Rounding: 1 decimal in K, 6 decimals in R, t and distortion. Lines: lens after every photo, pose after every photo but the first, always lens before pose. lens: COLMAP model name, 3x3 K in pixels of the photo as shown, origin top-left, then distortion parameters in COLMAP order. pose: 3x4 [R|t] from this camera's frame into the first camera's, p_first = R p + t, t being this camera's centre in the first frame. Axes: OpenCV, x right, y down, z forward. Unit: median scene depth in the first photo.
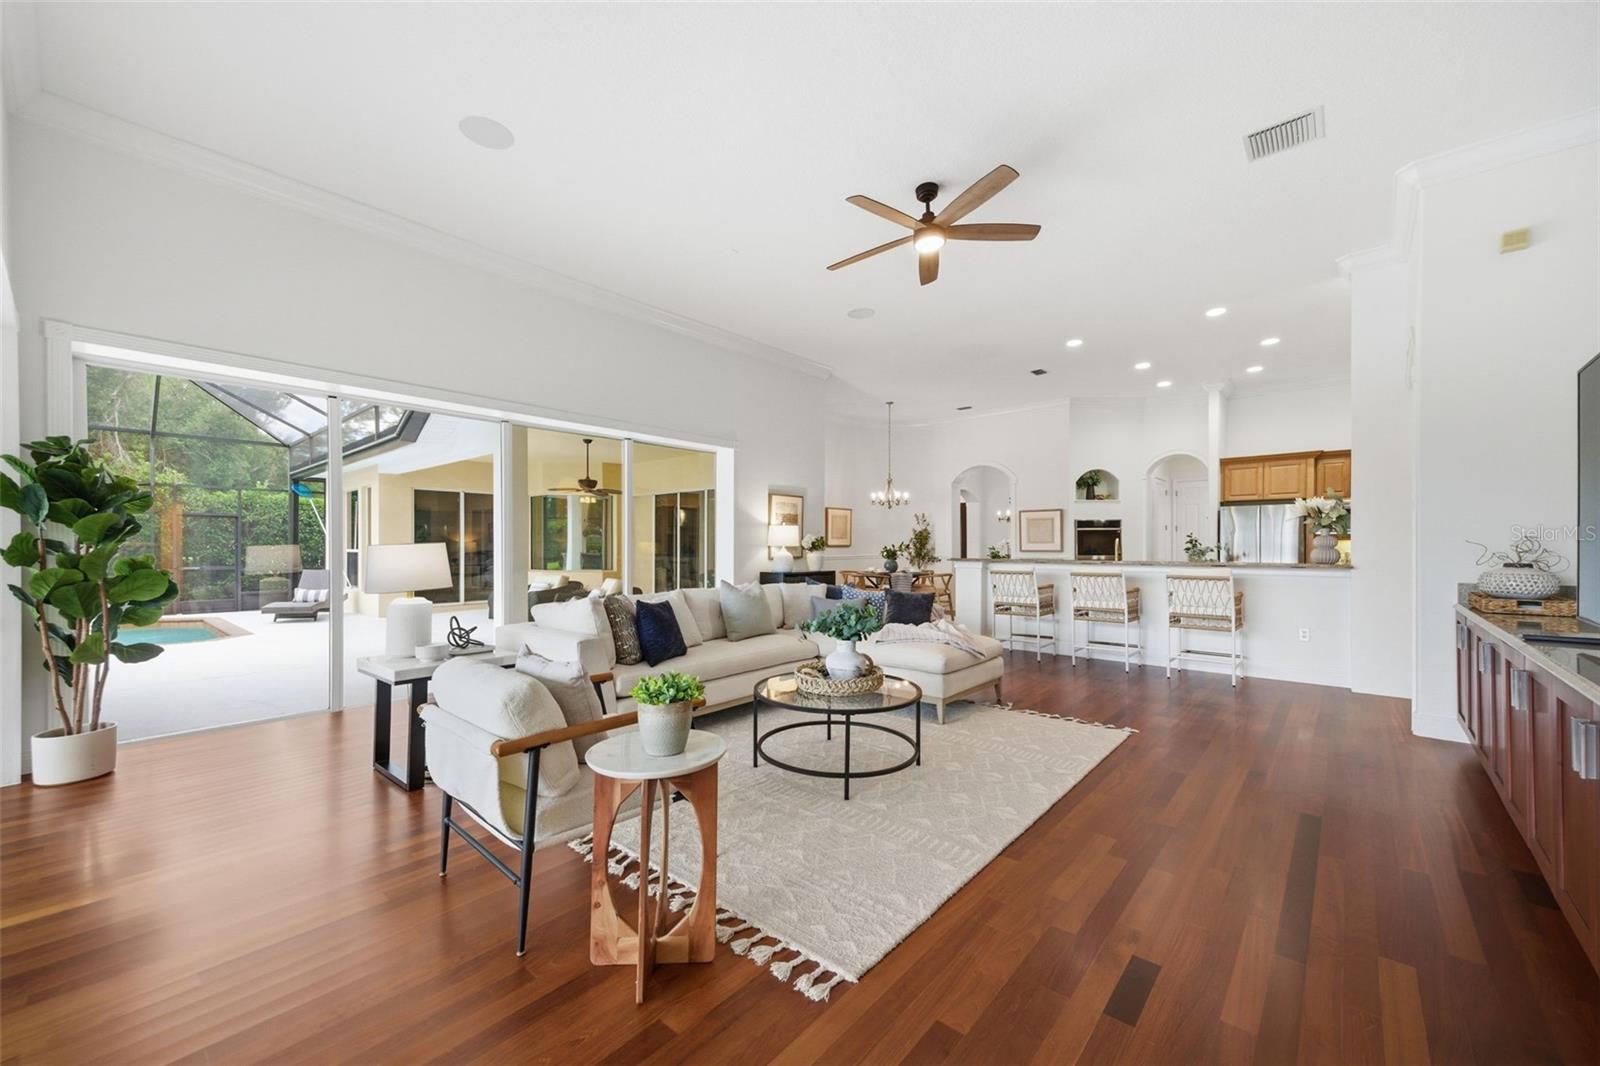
lens RADIAL K [[602.6, 0, 799.0], [0, 602.6, 543.5], [0, 0, 1]] dist [0.014230, -0.000186]
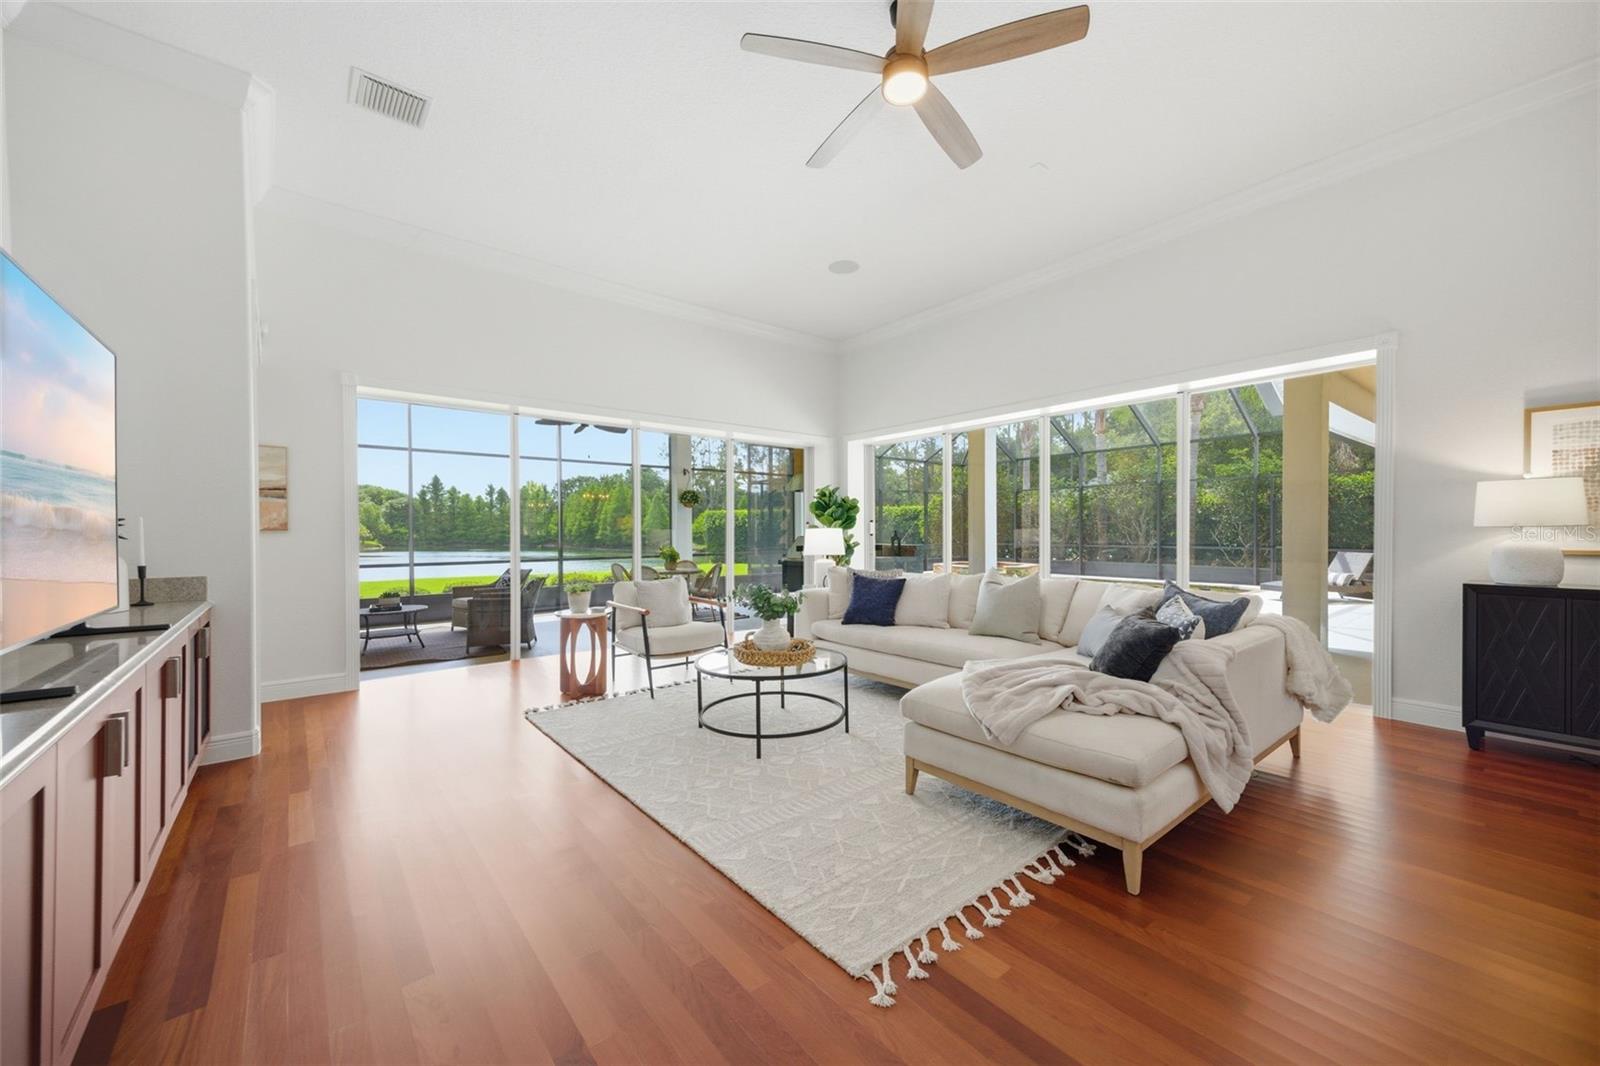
lens RADIAL K [[605.0, 0, 794.7], [0, 605.0, 531.6], [0, 0, 1]] dist [0.012013, -0.000029]
pose [[-0.155153, 0.002740, -0.987887, 0.663588], [0.011945, 0.999928, 0.000897, 0.002689], [0.987818, -0.011661, -0.155175, 0.702846]]
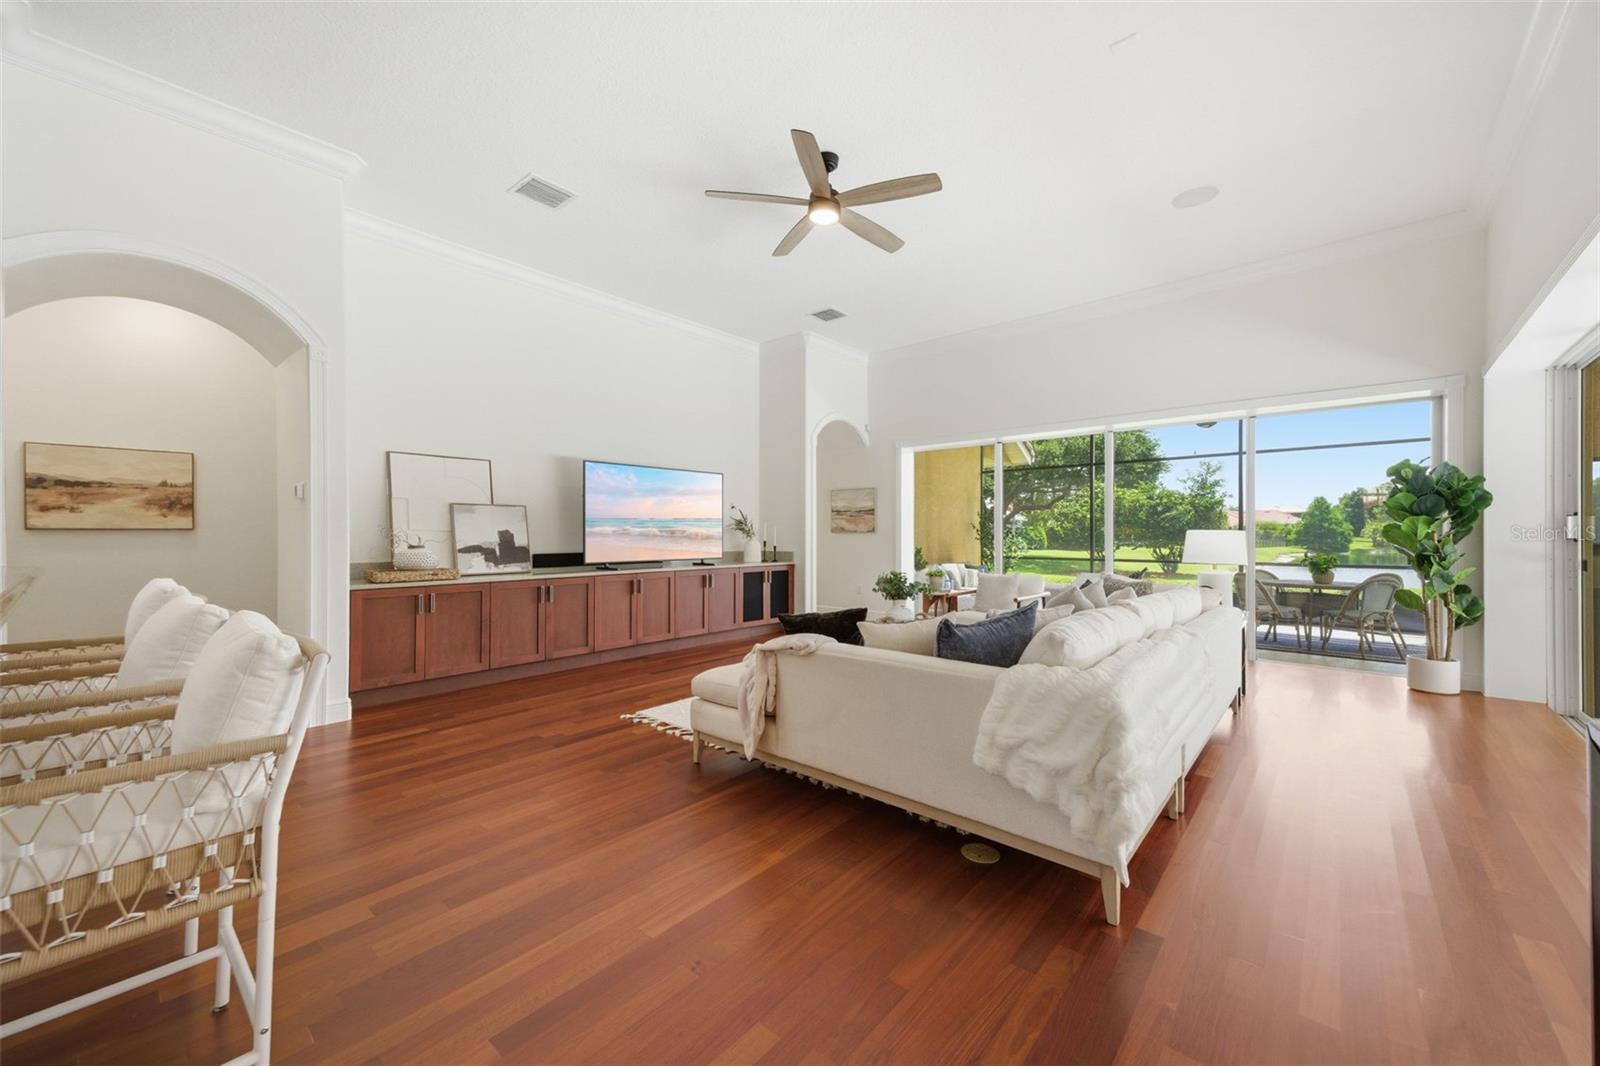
lens RADIAL K [[607.3, 0, 791.8], [0, 607.3, 532.5], [0, 0, 1]] dist [0.041012, -0.000333]
pose [[-0.999995, 0.000997, -0.003109, 0.191363], [0.001021, 0.999969, -0.007748, 0.006952], [0.003101, -0.007751, -0.999965, 1.413393]]
